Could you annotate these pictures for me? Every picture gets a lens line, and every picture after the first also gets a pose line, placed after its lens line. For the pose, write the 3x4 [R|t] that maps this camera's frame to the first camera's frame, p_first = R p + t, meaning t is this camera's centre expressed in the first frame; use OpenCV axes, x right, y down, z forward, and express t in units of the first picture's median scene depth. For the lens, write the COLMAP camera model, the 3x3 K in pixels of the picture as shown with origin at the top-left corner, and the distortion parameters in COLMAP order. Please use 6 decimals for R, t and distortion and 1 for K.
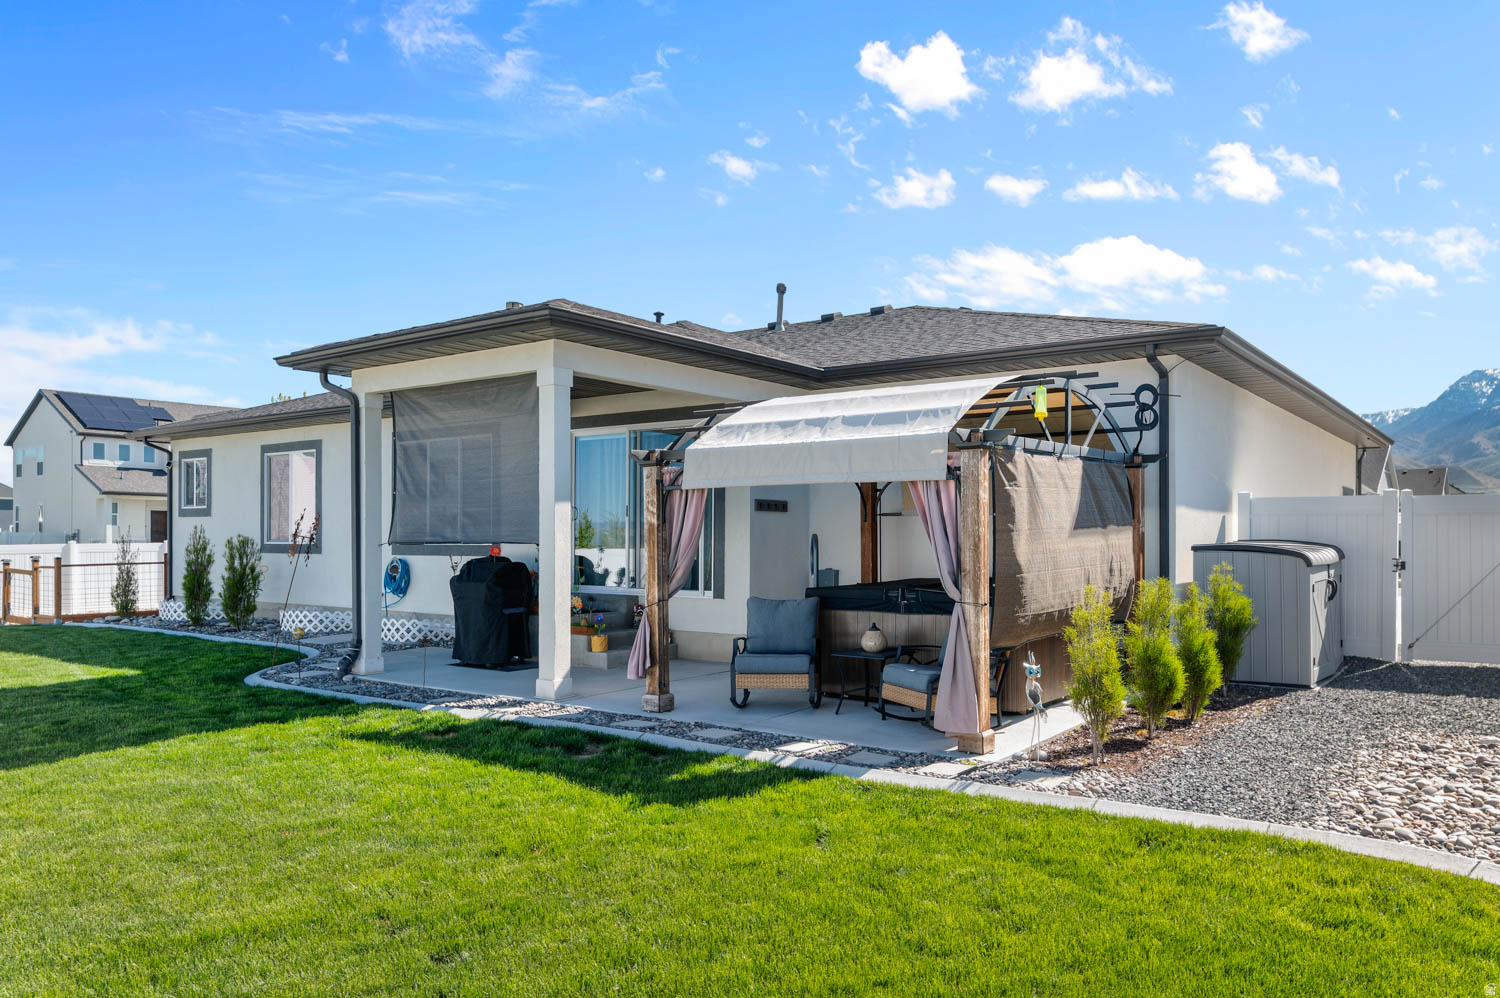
lens RADIAL K [[1049.6, 0, 747.6], [0, 1049.6, 501.9], [0, 0, 1]] dist [0.003190, -0.002495]
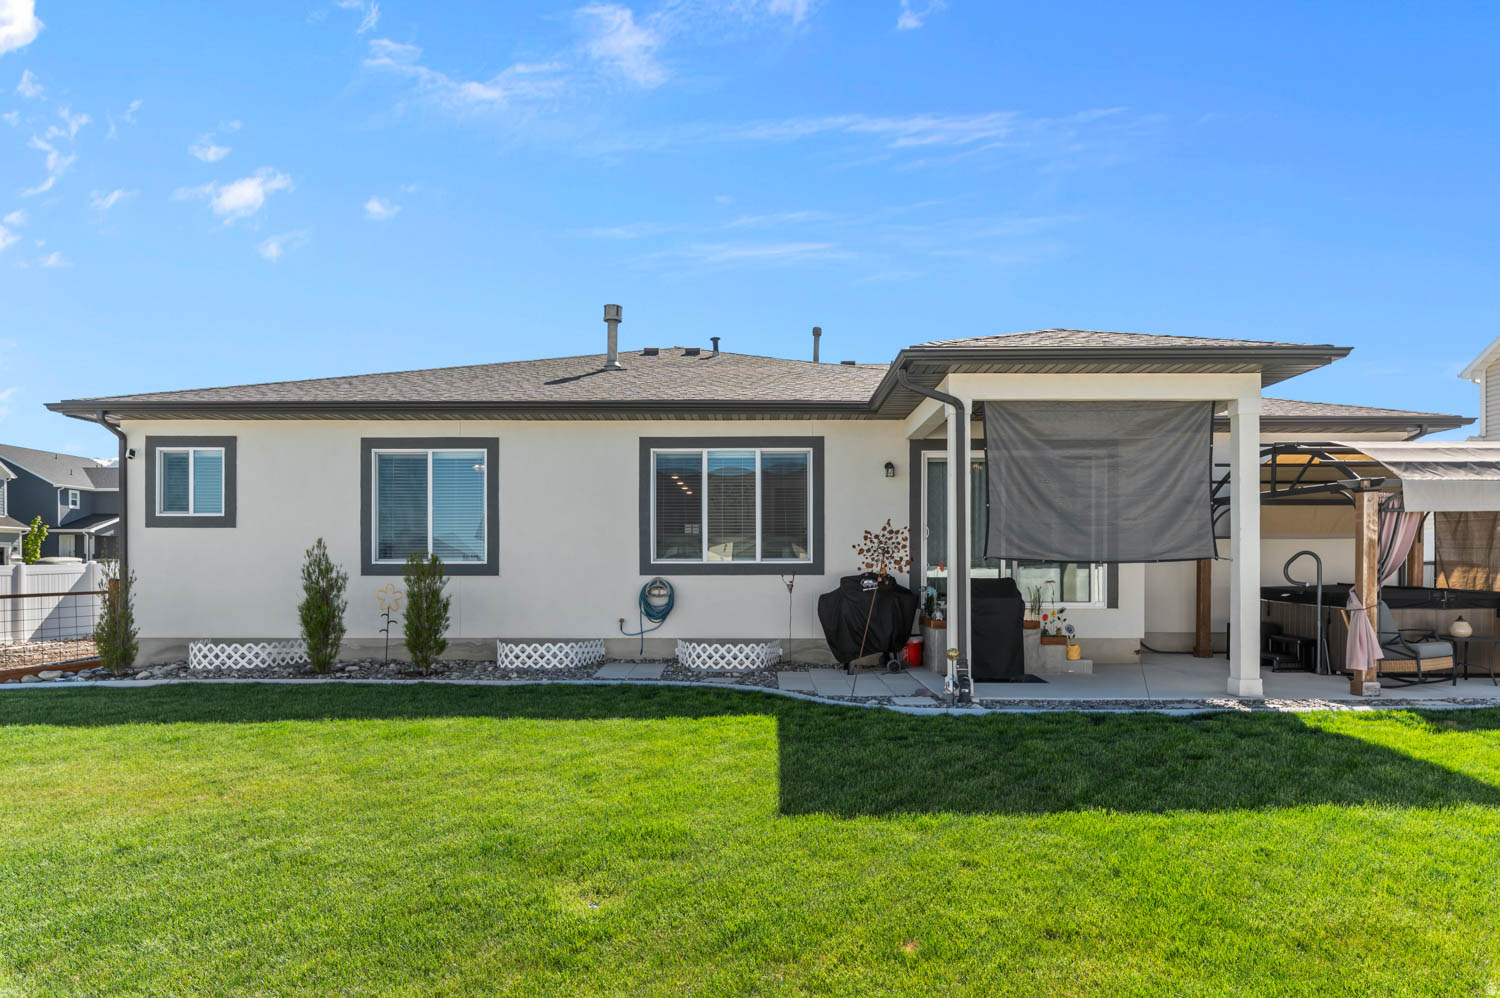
lens RADIAL K [[964.4, 0, 727.0], [0, 964.4, 575.5], [0, 0, 1]] dist [0.004230, -0.000406]
pose [[0.826502, -0.006068, 0.562901, -0.746015], [-0.018706, 0.999094, 0.038236, 0.019036], [-0.562623, -0.042132, 0.825639, 0.282876]]
